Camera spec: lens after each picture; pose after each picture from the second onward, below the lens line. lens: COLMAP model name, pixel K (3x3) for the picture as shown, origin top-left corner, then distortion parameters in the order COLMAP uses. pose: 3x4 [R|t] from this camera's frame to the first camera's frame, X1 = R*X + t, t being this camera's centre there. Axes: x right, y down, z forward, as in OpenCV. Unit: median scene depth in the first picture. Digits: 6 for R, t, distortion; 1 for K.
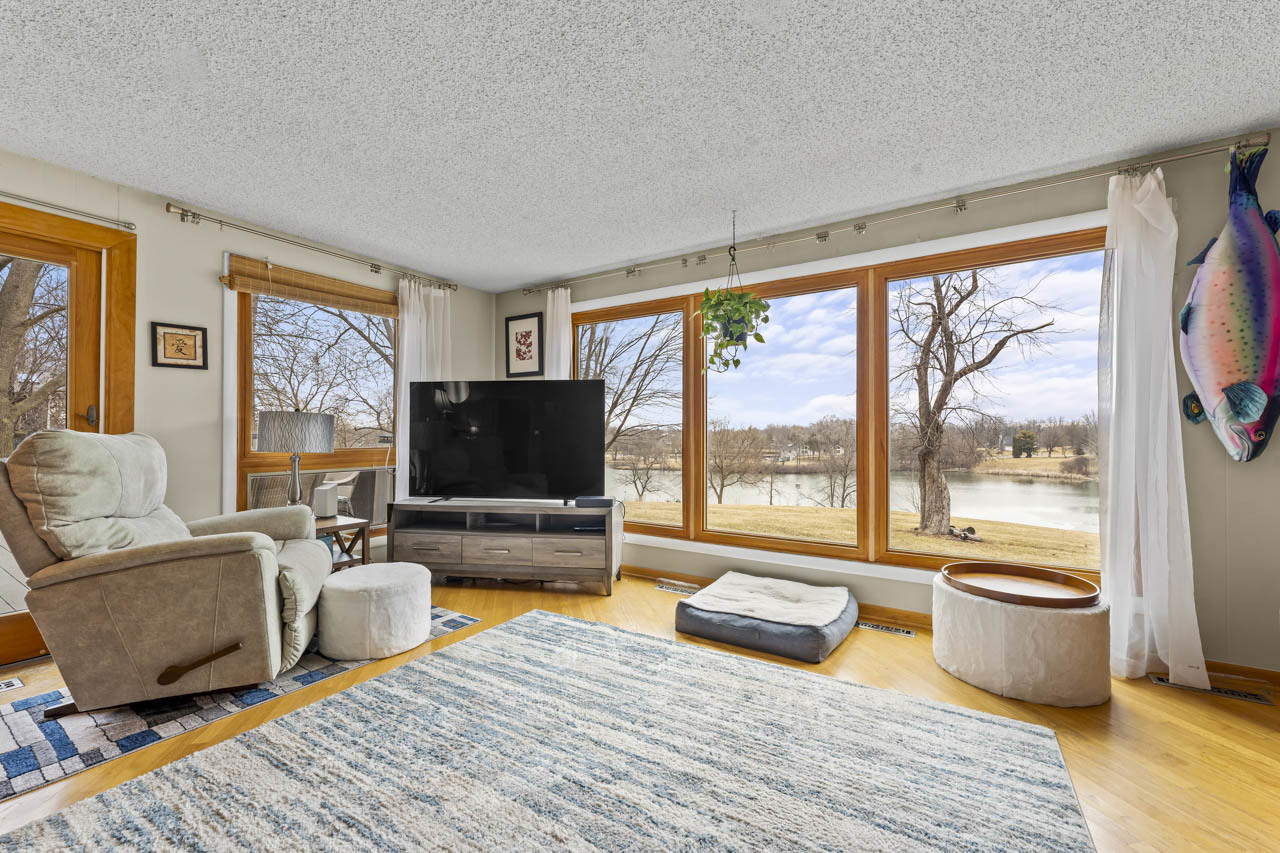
lens RADIAL K [[516.1, 0, 634.7], [0, 516.1, 434.4], [0, 0, 1]] dist [-0.001480, 0.000710]
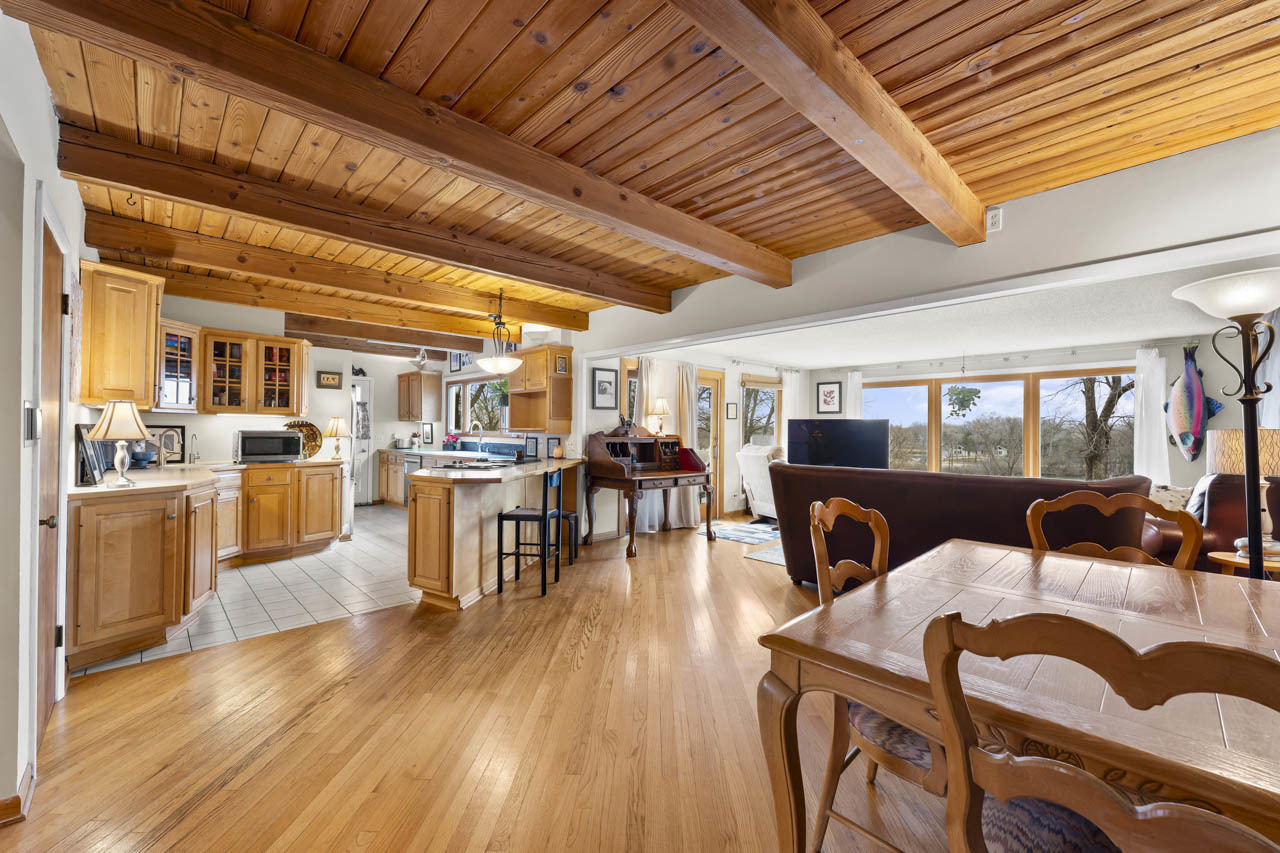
lens RADIAL K [[516.1, 0, 640.6], [0, 516.1, 427.7], [0, 0, 1]] dist [-0.001480, 0.000710]
pose [[0.973247, 0.004526, -0.229716, -0.768614], [-0.006150, 0.999961, -0.006356, -0.069107], [0.229678, 0.007599, 0.973237, -1.781023]]
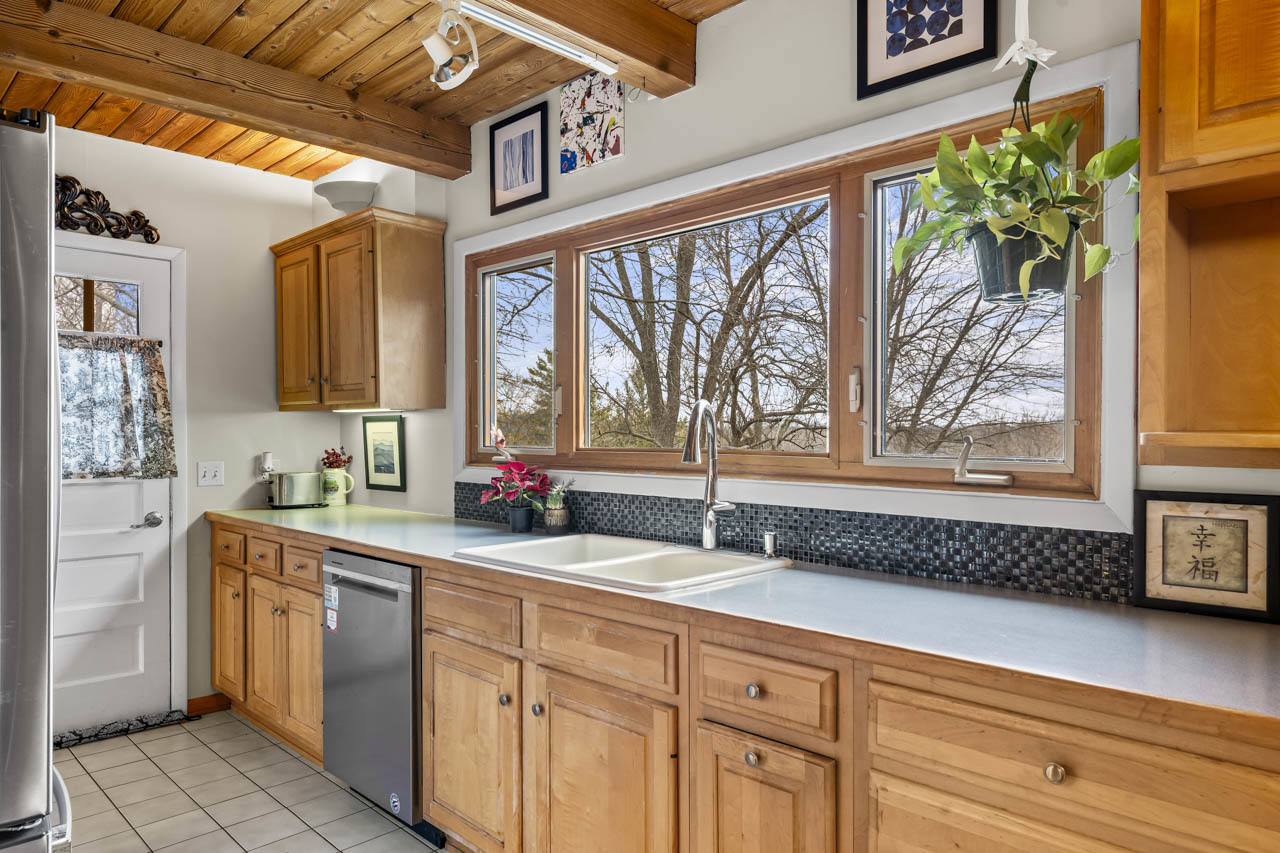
lens RADIAL K [[838.2, 0, 643.0], [0, 838.2, 439.5], [0, 0, 1]] dist [-0.006575, 0.001880]
pose [[0.978153, -0.000846, -0.207887, -2.075339], [0.002657, 0.999961, 0.008431, -0.080501], [0.207872, -0.008799, 0.978117, -0.262974]]
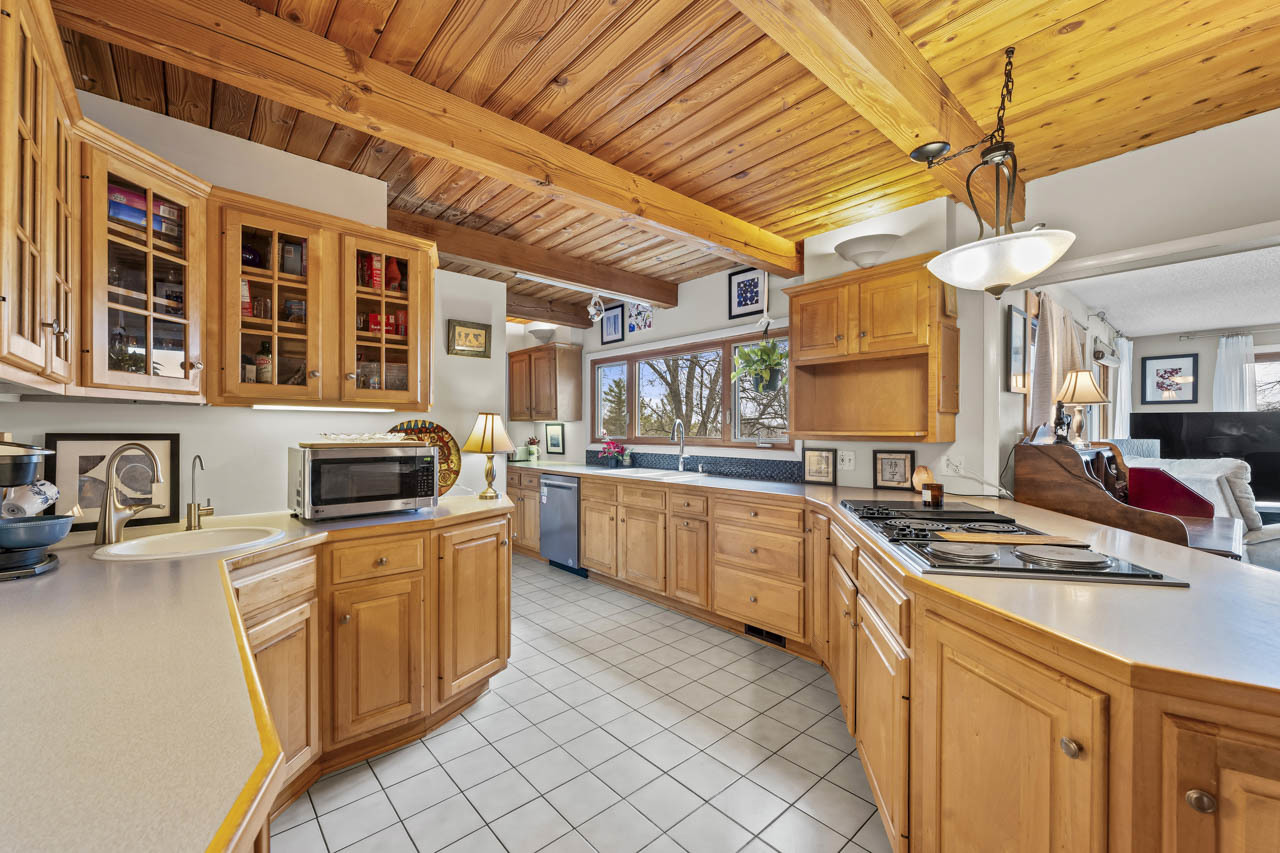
lens RADIAL K [[516.1, 0, 644.7], [0, 516.1, 431.6], [0, 0, 1]] dist [-0.001480, 0.000710]
pose [[0.965292, -0.000483, -0.261173, -1.884693], [0.001464, 0.999993, 0.003560, -0.082902], [0.261170, -0.003819, 0.965285, -0.936709]]
